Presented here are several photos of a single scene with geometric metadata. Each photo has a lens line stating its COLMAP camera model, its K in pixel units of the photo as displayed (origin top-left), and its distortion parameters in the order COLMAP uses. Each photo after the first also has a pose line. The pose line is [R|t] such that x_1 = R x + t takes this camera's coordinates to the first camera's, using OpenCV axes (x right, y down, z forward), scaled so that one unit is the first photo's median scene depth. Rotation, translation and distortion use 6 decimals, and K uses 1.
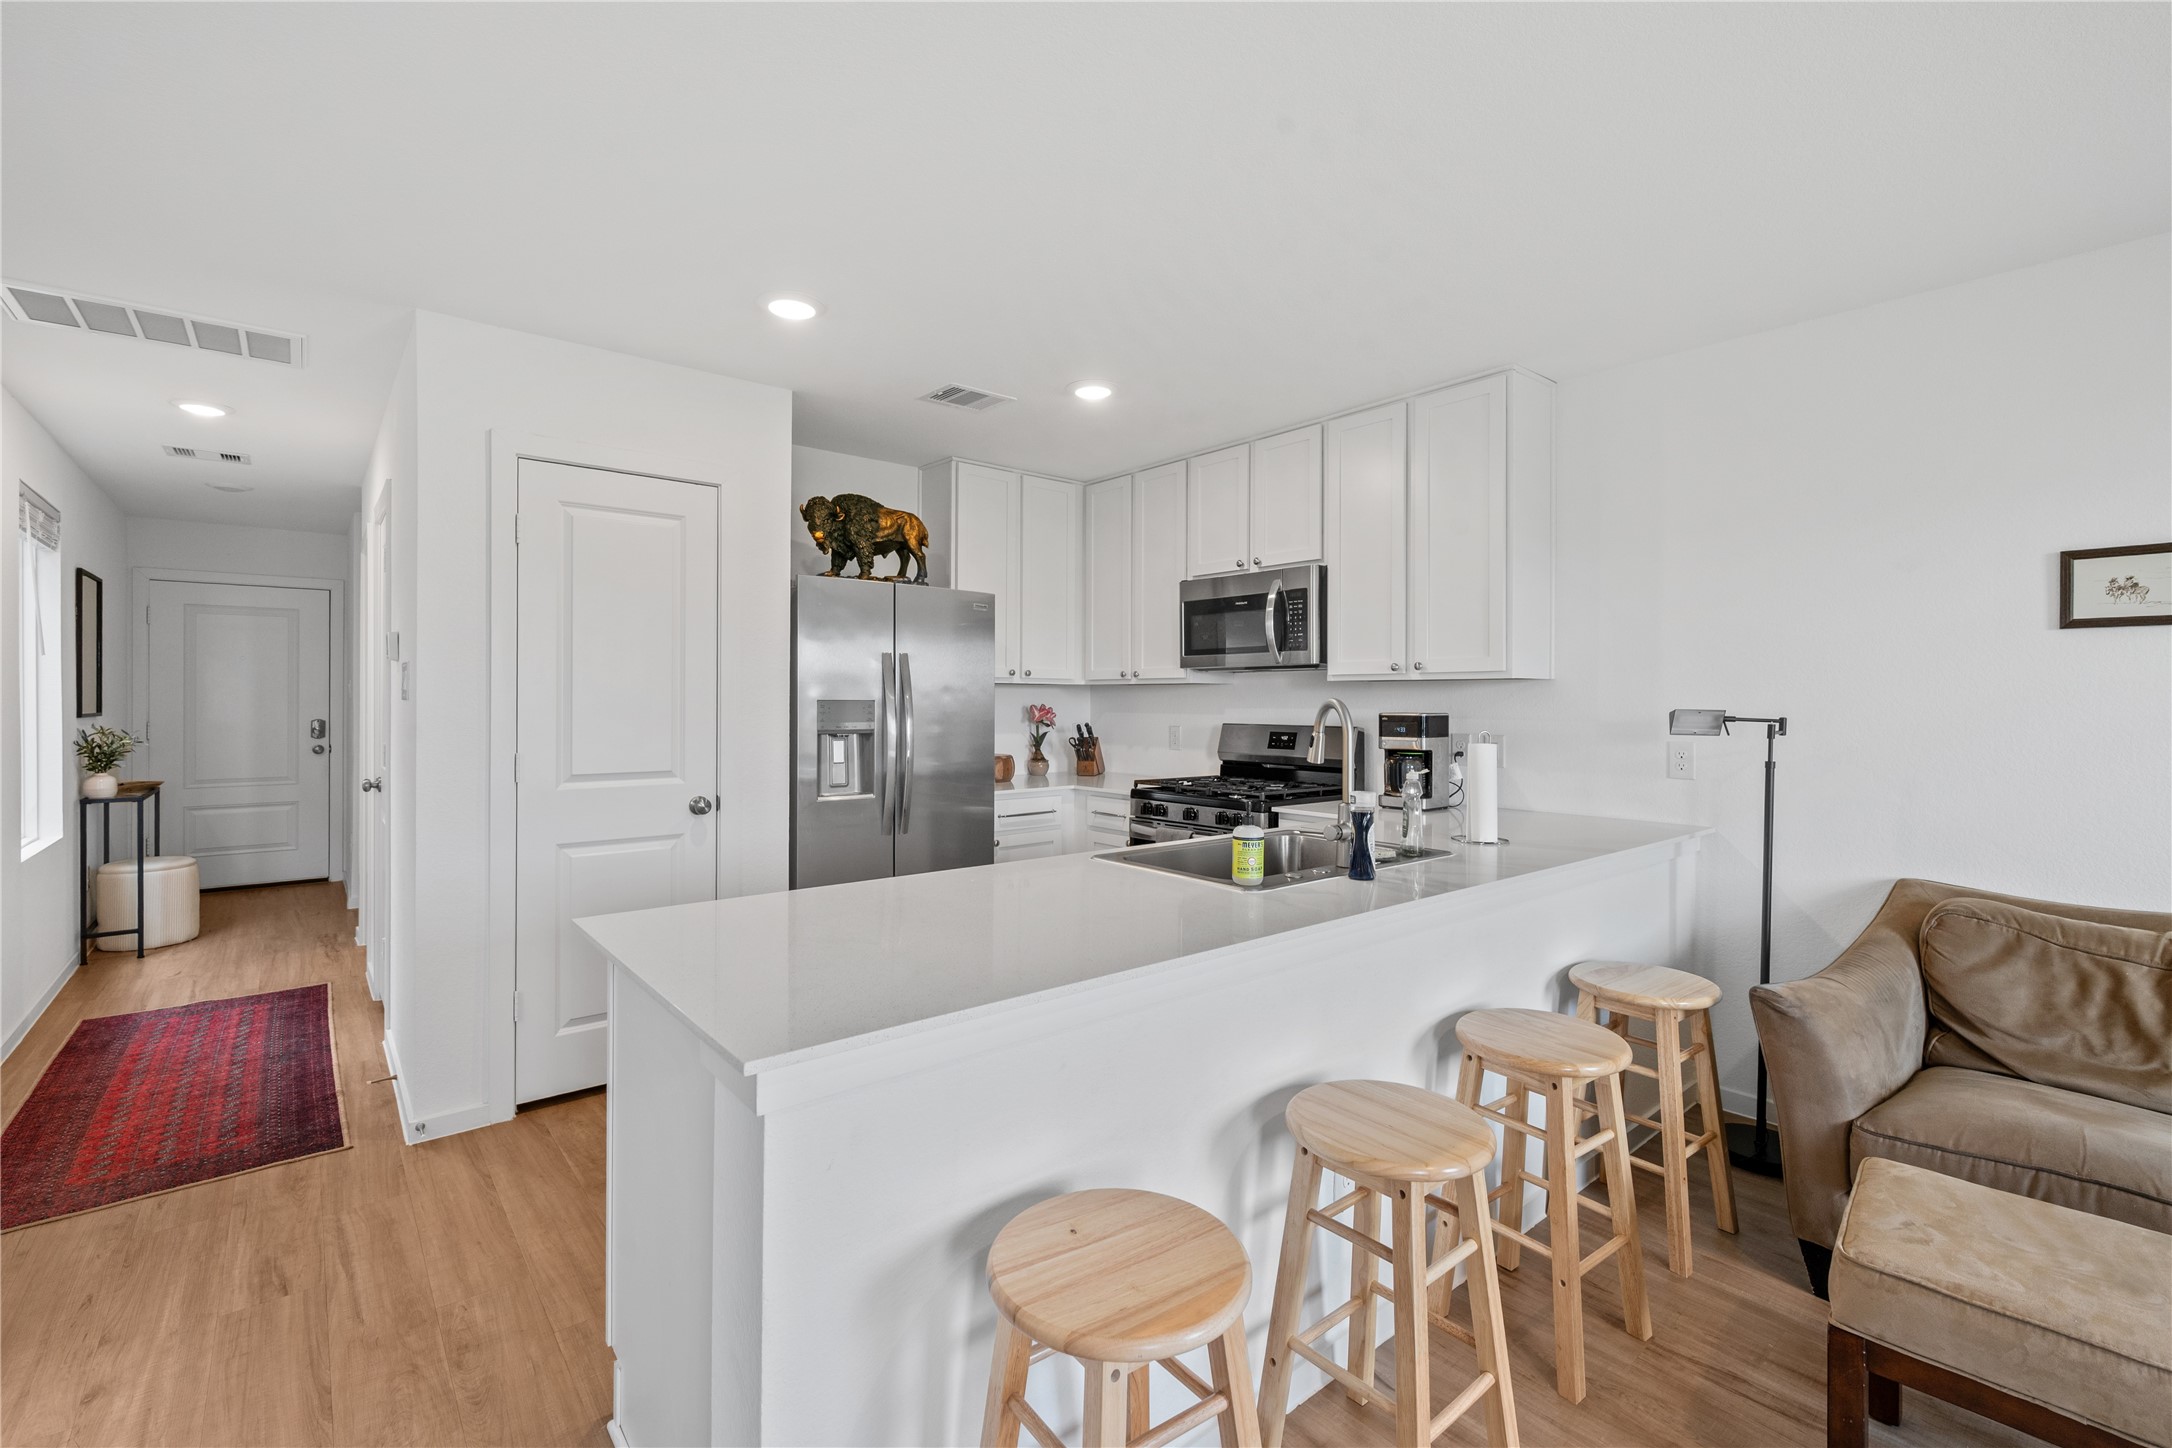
lens RADIAL K [[946.2, 0, 1086.9], [0, 946.2, 709.4], [0, 0, 1]] dist [0.002489, 0.000378]
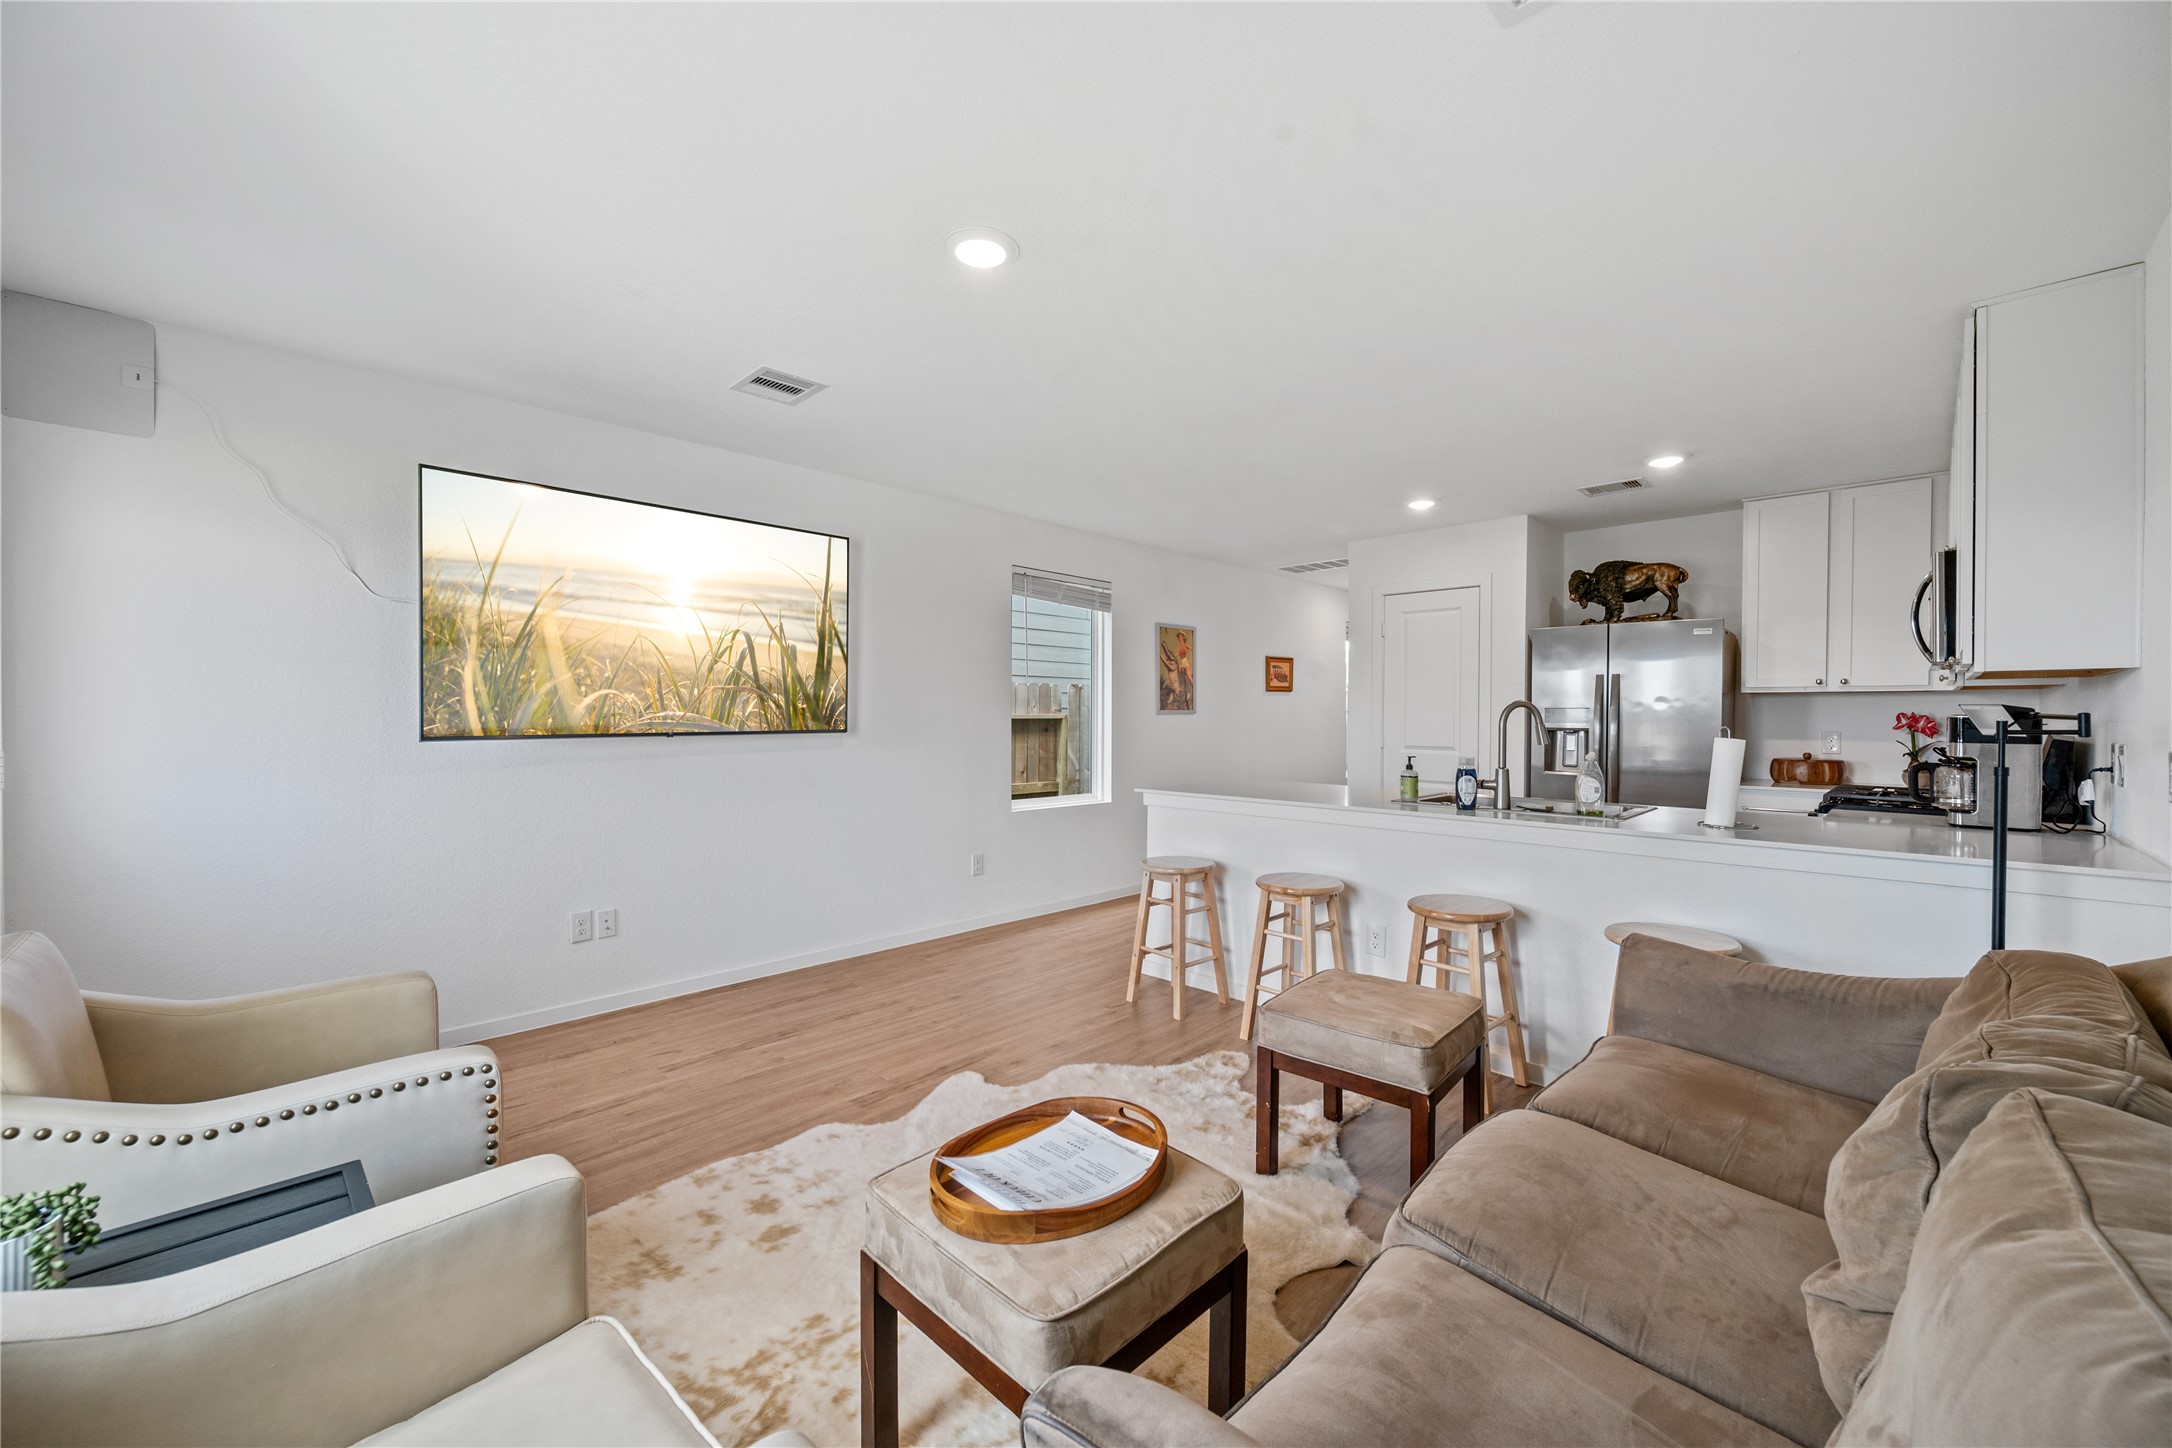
lens RADIAL K [[857.8, 0, 1095.7], [0, 857.8, 698.4], [0, 0, 1]] dist [-0.001112, -0.000438]
pose [[0.110410, -0.018211, -0.993719, 1.186482], [-0.014972, 0.999688, -0.019984, 0.016914], [0.993773, 0.017084, 0.110103, 0.130582]]
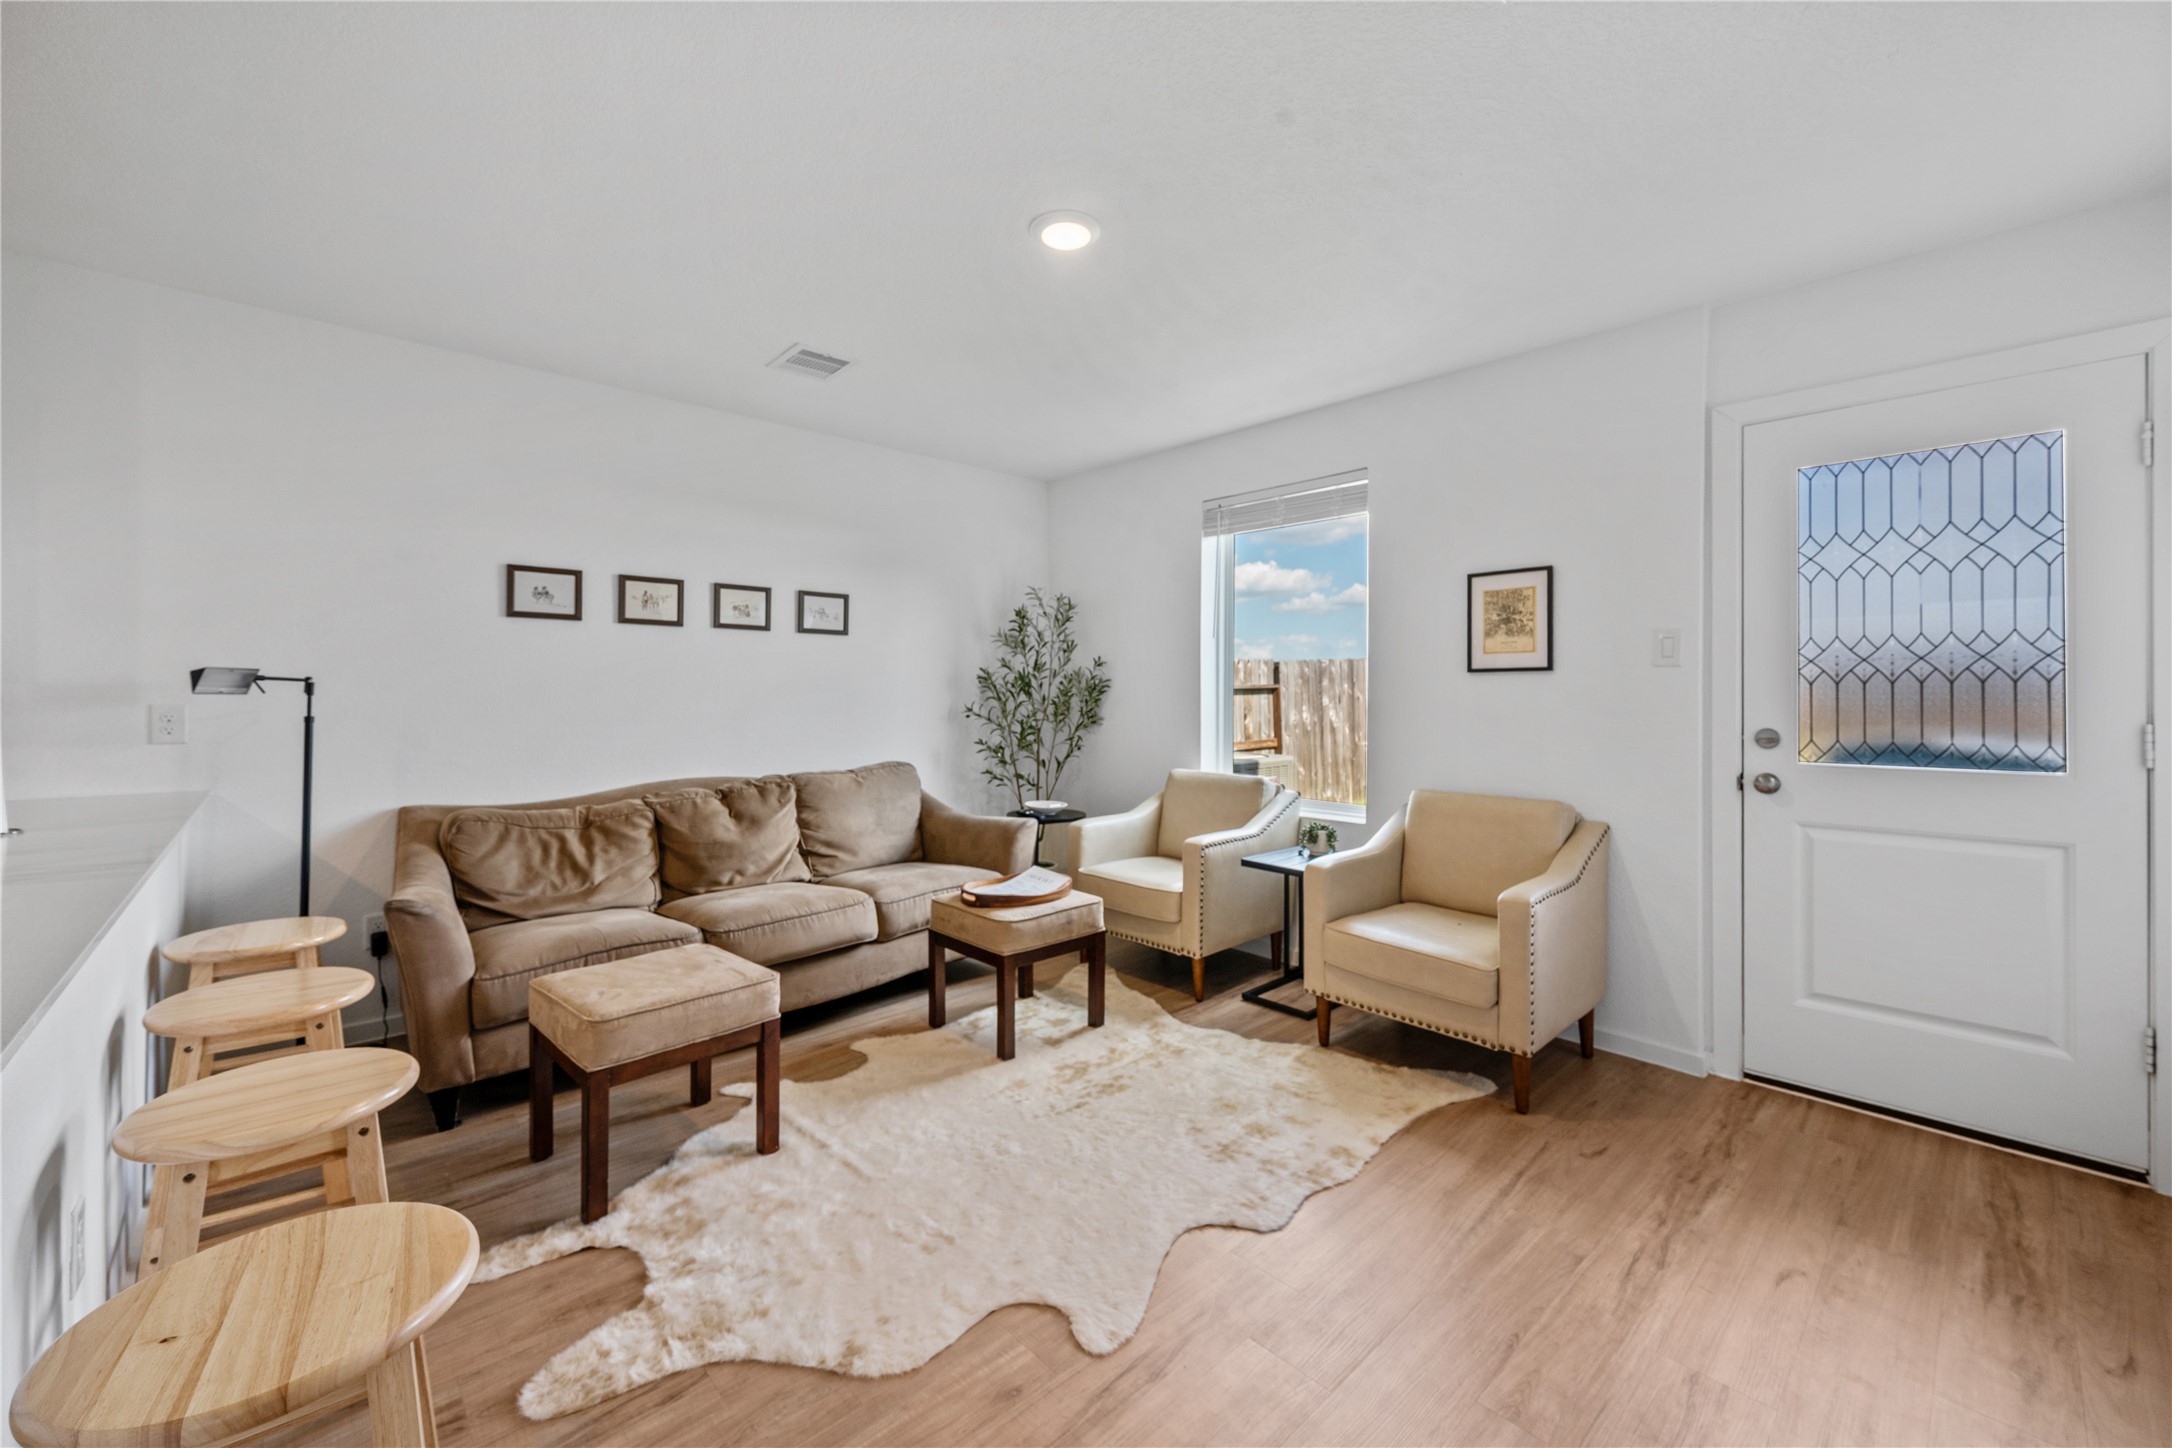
lens RADIAL K [[857.8, 0, 1095.7], [0, 857.8, 698.4], [0, 0, 1]] dist [-0.001112, -0.000438]
pose [[-0.059860, -0.008986, 0.998166, -0.271752], [0.007827, 0.999925, 0.009471, 0.027671], [-0.998176, 0.008380, -0.059785, 0.133597]]
